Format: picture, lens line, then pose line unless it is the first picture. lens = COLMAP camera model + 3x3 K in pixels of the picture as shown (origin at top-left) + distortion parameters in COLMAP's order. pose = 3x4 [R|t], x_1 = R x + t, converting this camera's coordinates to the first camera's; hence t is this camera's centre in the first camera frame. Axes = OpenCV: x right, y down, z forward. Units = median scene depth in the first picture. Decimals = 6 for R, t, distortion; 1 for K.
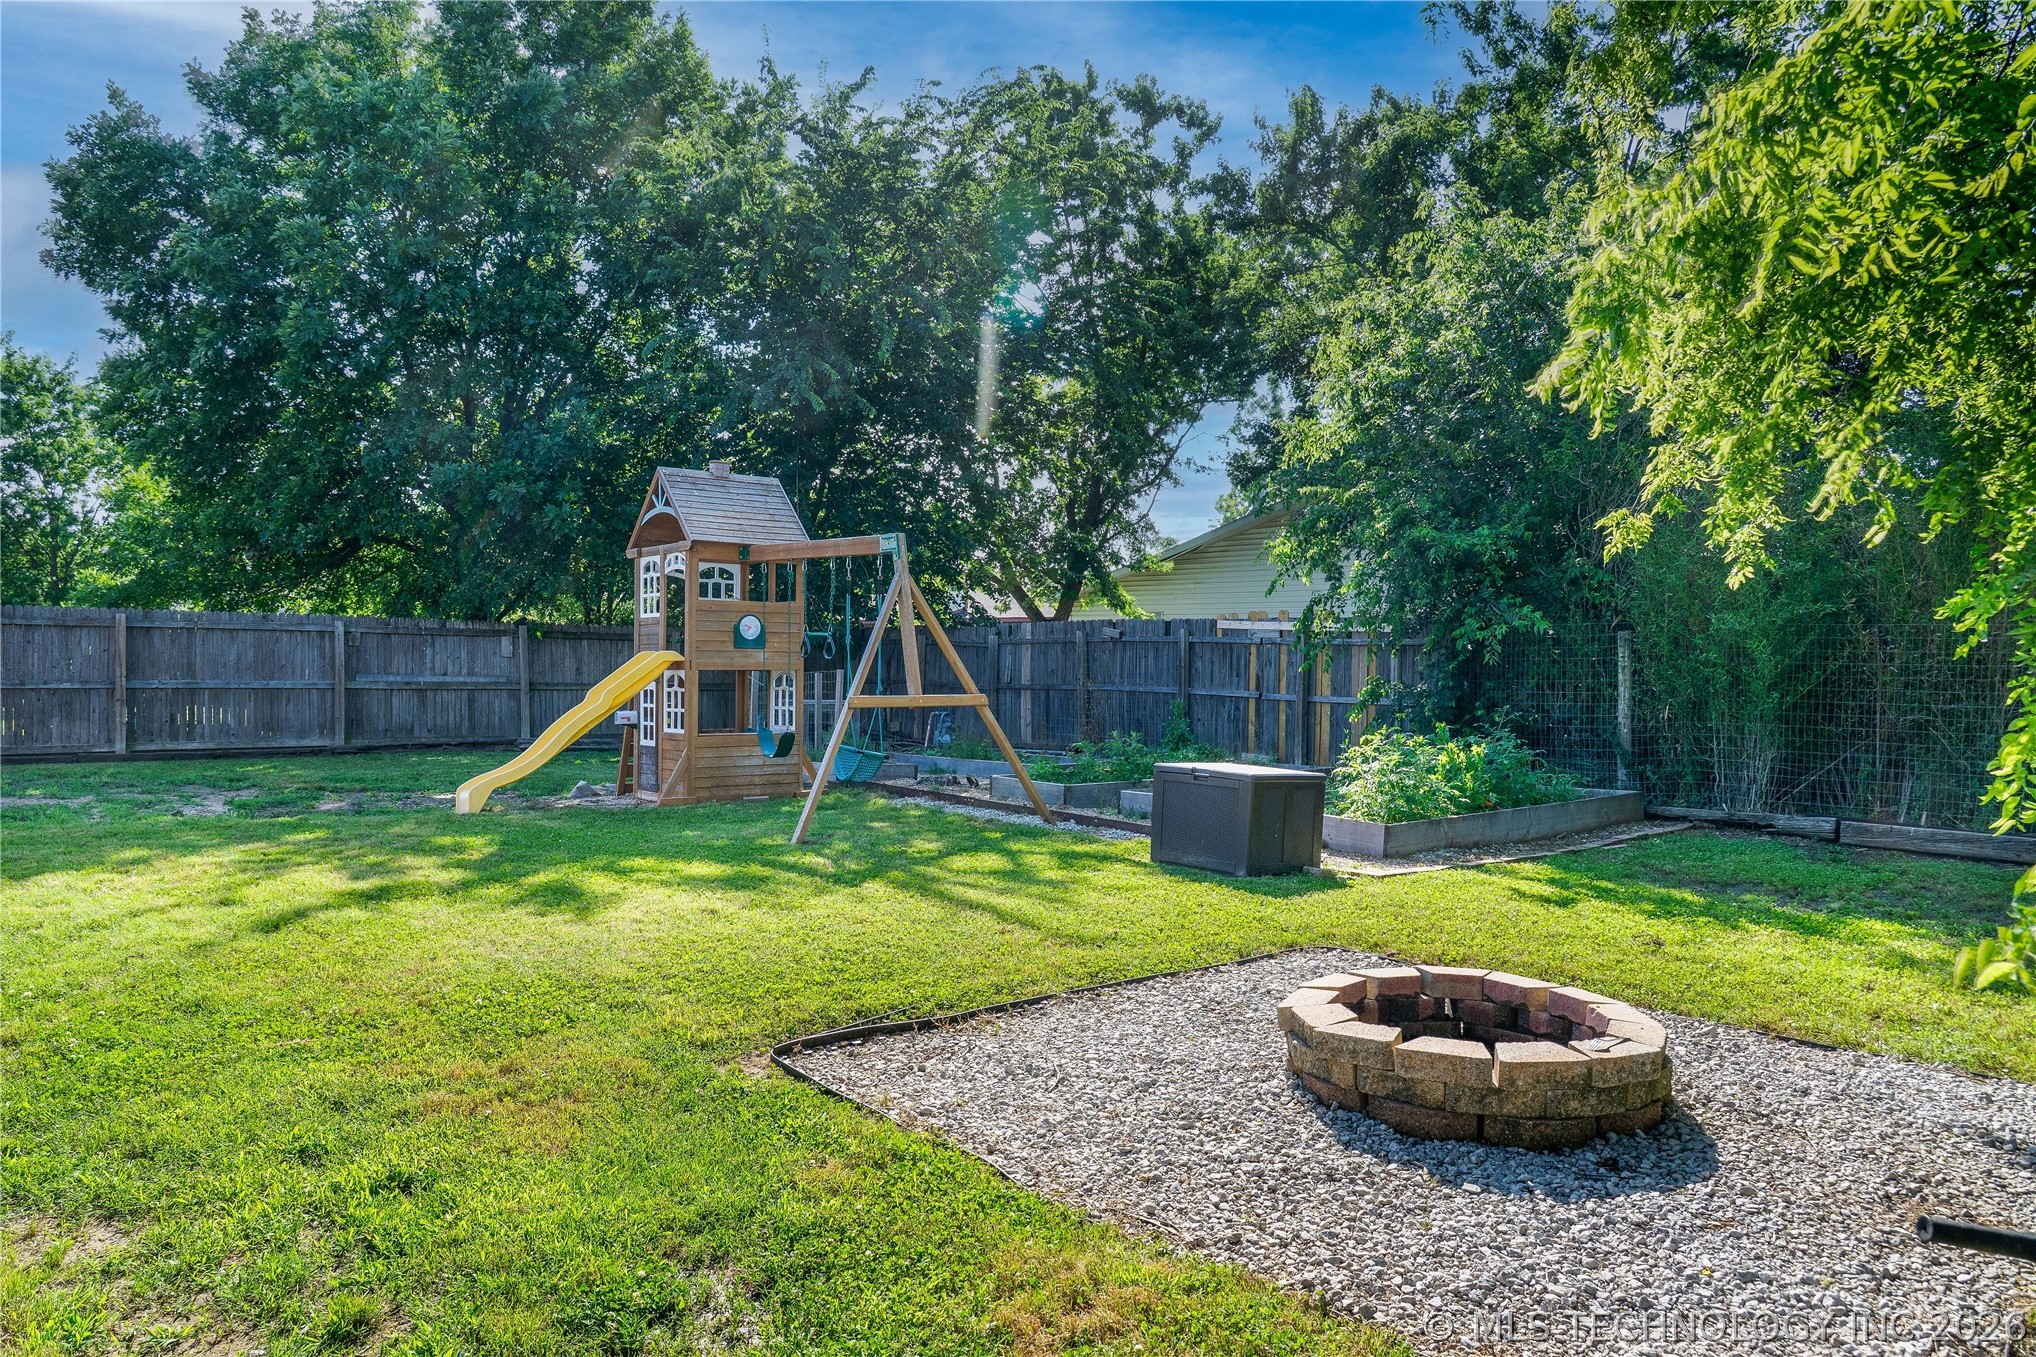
lens RADIAL K [[1417.1, 0, 1018.0], [0, 1417.1, 678.5], [0, 0, 1]] dist [-0.005515, 0.000640]
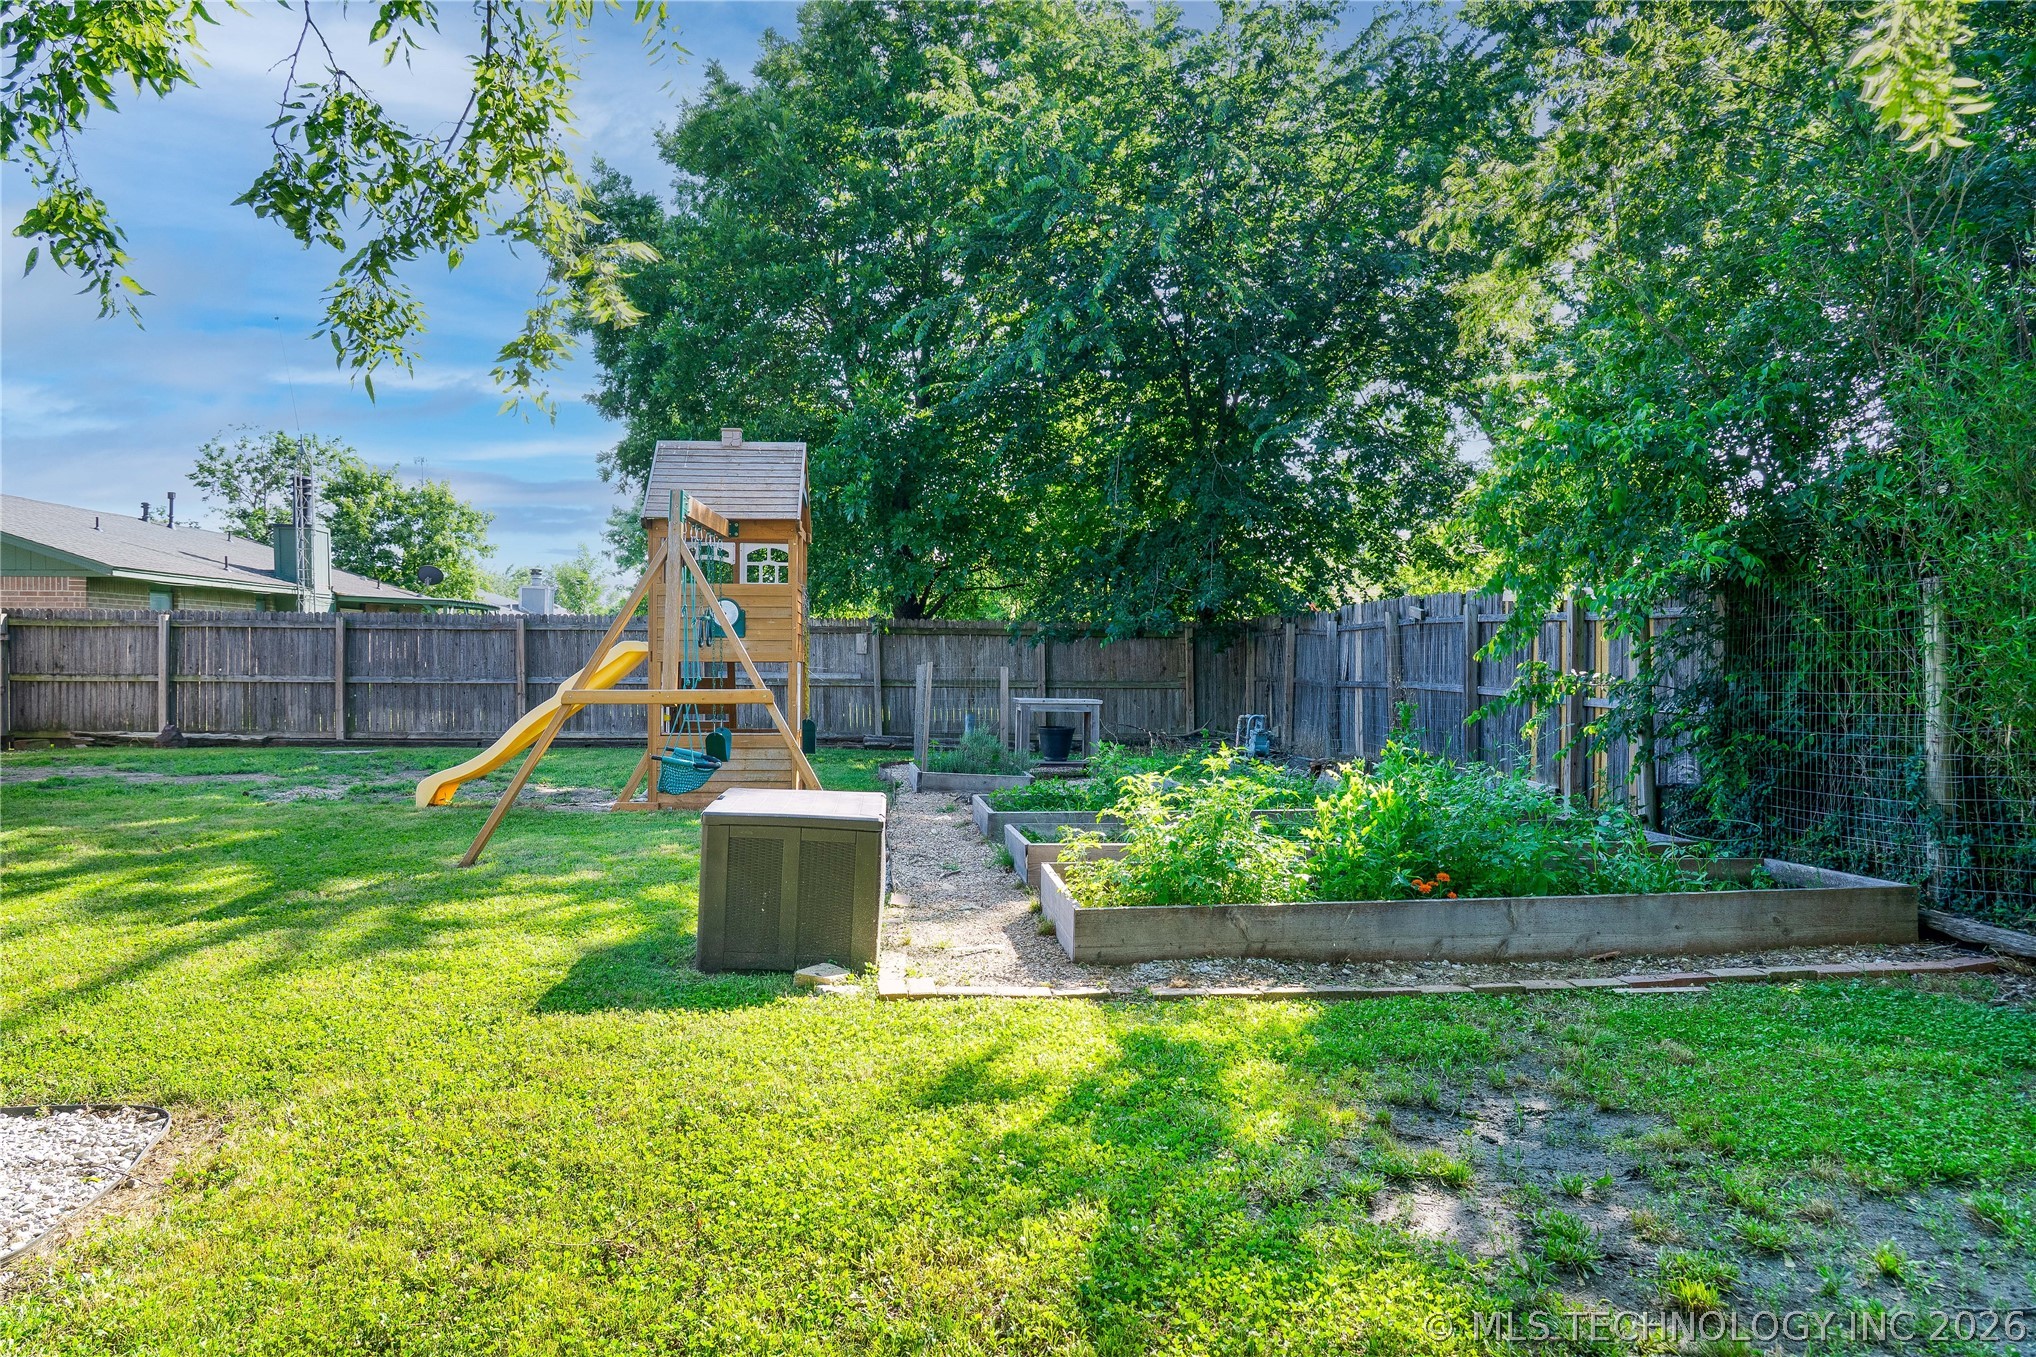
lens RADIAL K [[1417.1, 0, 1018.0], [0, 1417.1, 678.5], [0, 0, 1]] dist [-0.005515, 0.000640]
pose [[0.822388, 0.000935, -0.568927, 0.452389], [-0.002442, 0.999995, -0.001887, 0.005440], [0.568922, 0.002941, 0.822386, 0.376035]]
